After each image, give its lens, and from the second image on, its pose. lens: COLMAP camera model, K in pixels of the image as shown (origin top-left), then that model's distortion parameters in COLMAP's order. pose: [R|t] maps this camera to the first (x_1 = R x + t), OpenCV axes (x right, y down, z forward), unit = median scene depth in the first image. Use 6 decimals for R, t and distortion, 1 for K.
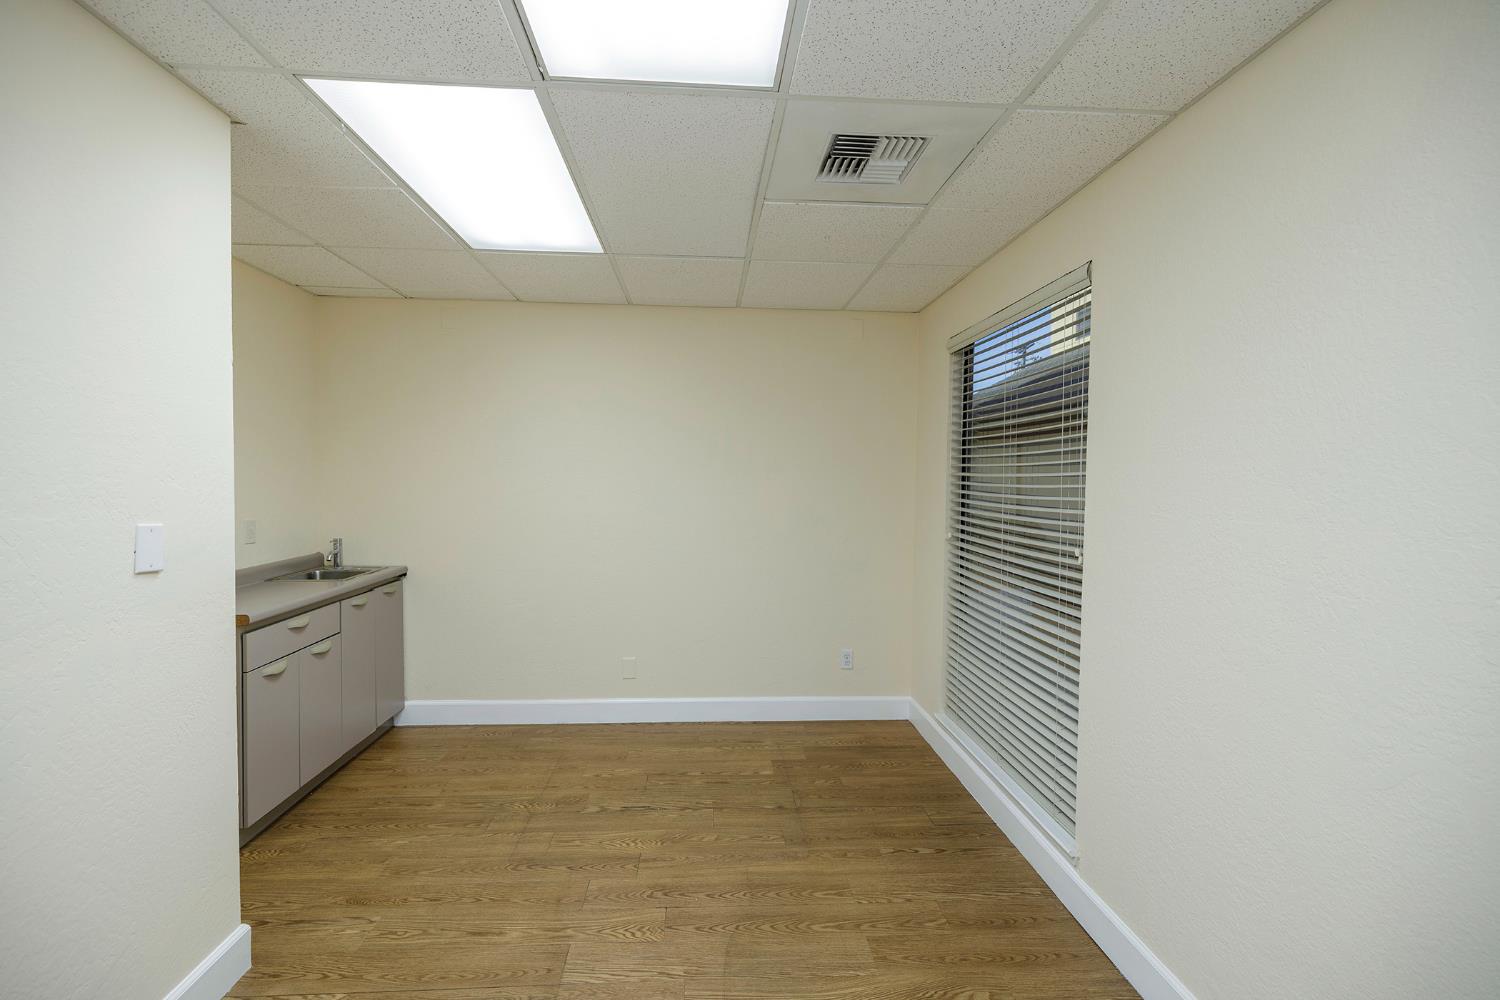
lens RADIAL K [[628.1, 0, 738.6], [0, 628.1, 492.9], [0, 0, 1]] dist [0.005720, -0.001321]
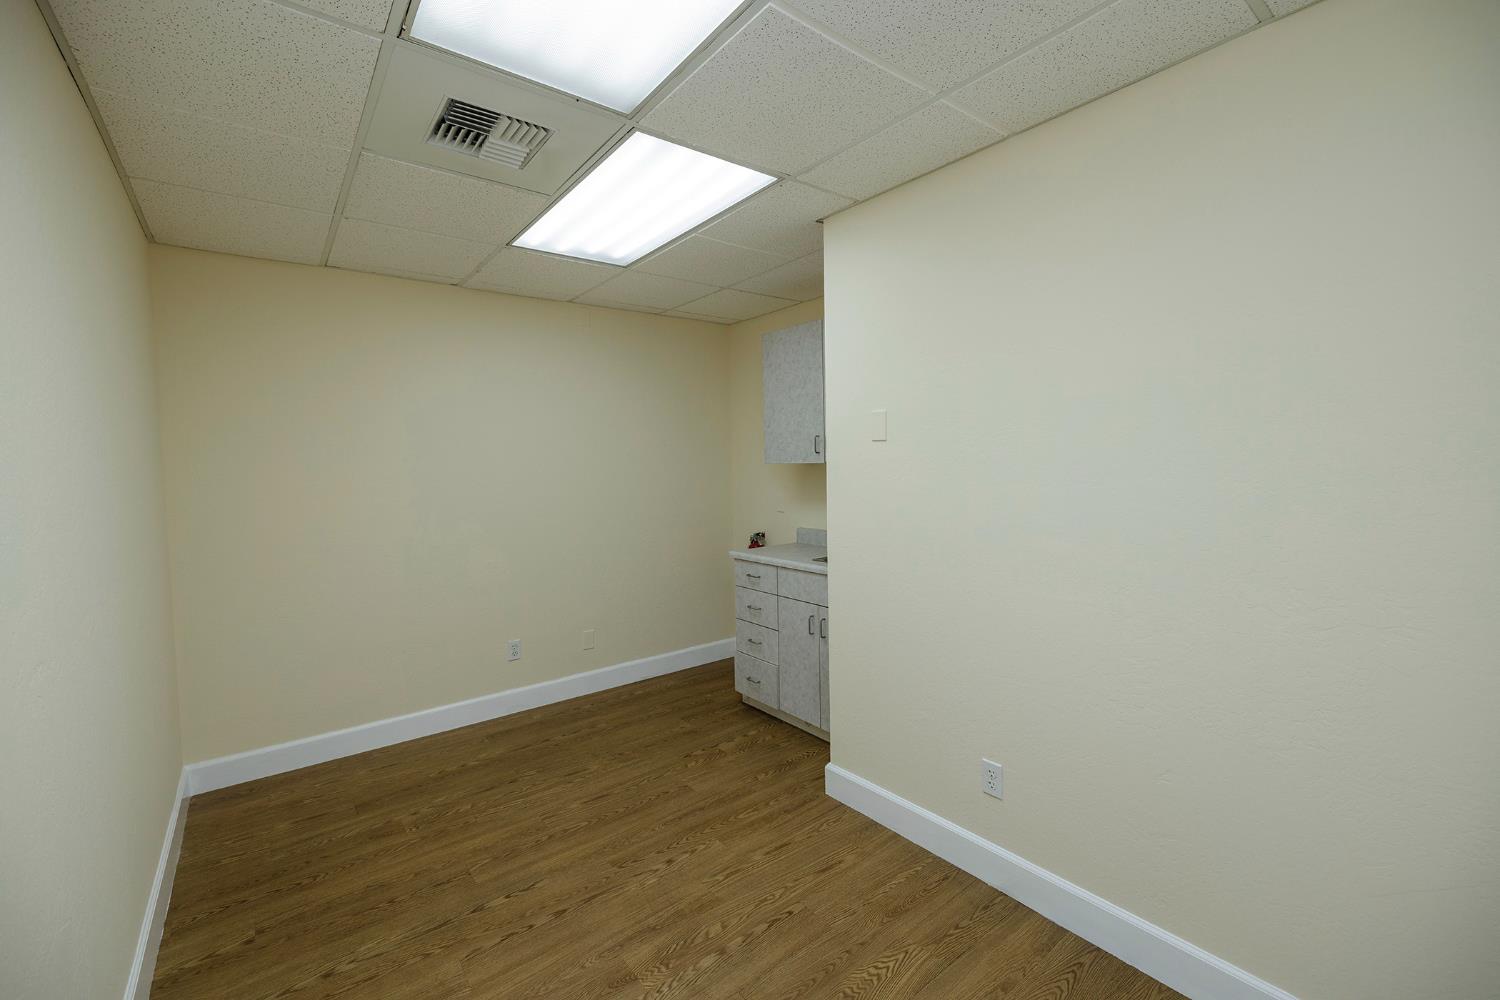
lens RADIAL K [[628.1, 0, 738.6], [0, 628.1, 492.9], [0, 0, 1]] dist [0.005720, -0.001321]
pose [[0.828095, -0.051390, 0.558228, -0.262180], [0.042748, 0.998679, 0.028523, 0.002243], [-0.558956, 0.000243, 0.829197, -0.021423]]
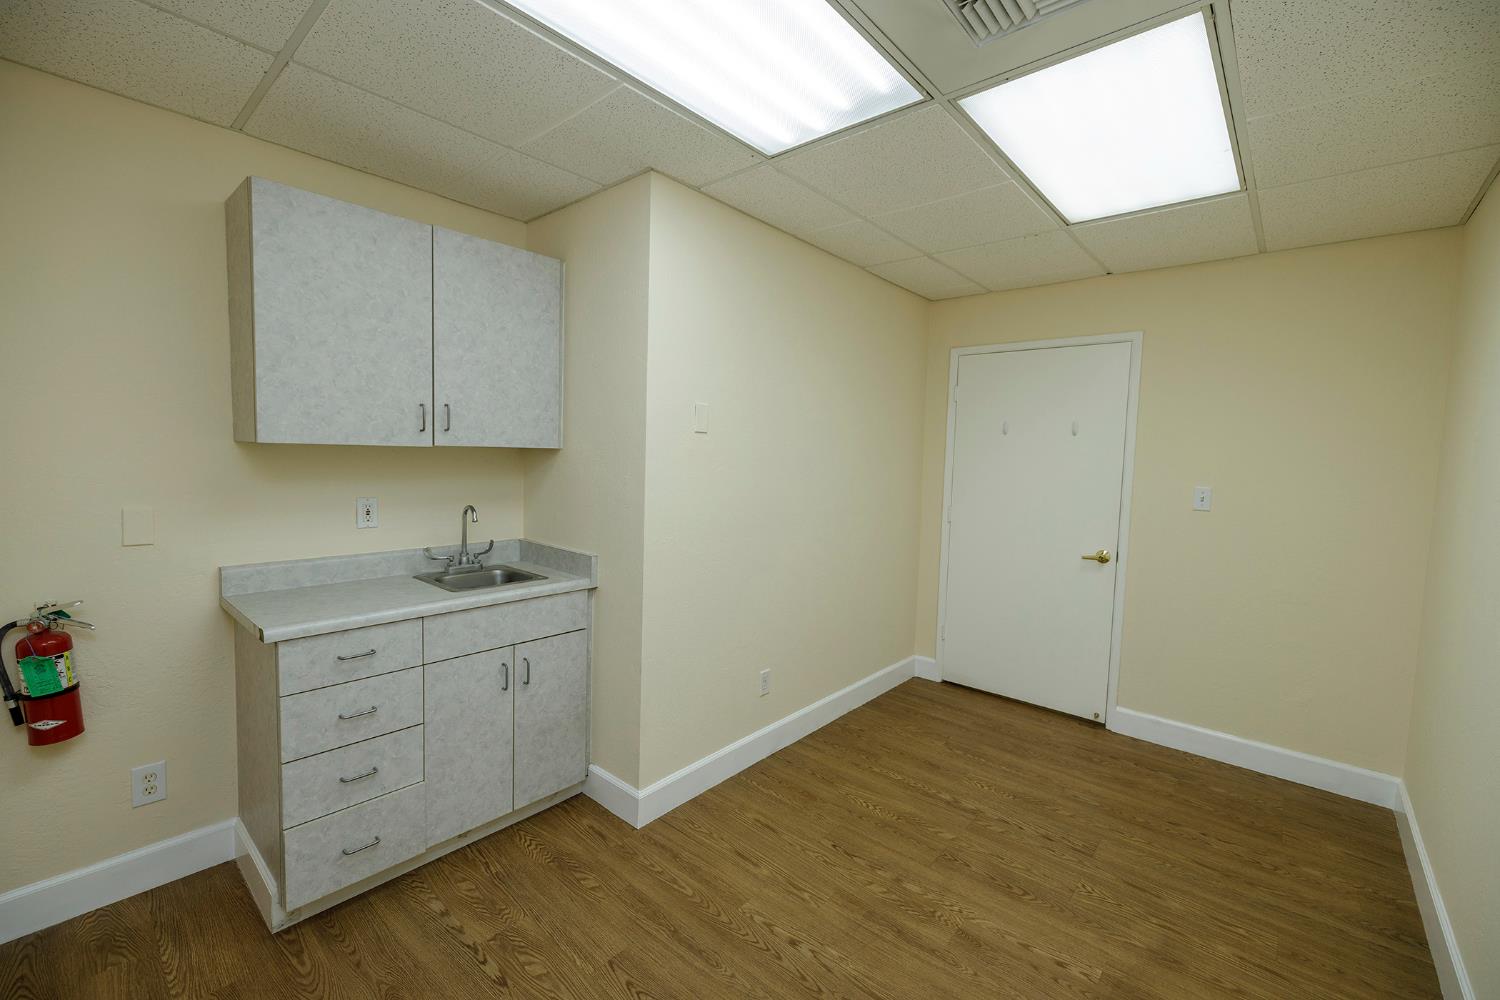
lens RADIAL K [[627.5, 0, 746.3], [0, 627.5, 495.6], [0, 0, 1]] dist [-0.003117, -0.000513]
pose [[-0.712984, -0.073992, 0.697265, -0.283836], [-0.010244, 0.995410, 0.095155, -0.020226], [-0.701105, 0.060702, -0.710469, 0.764947]]
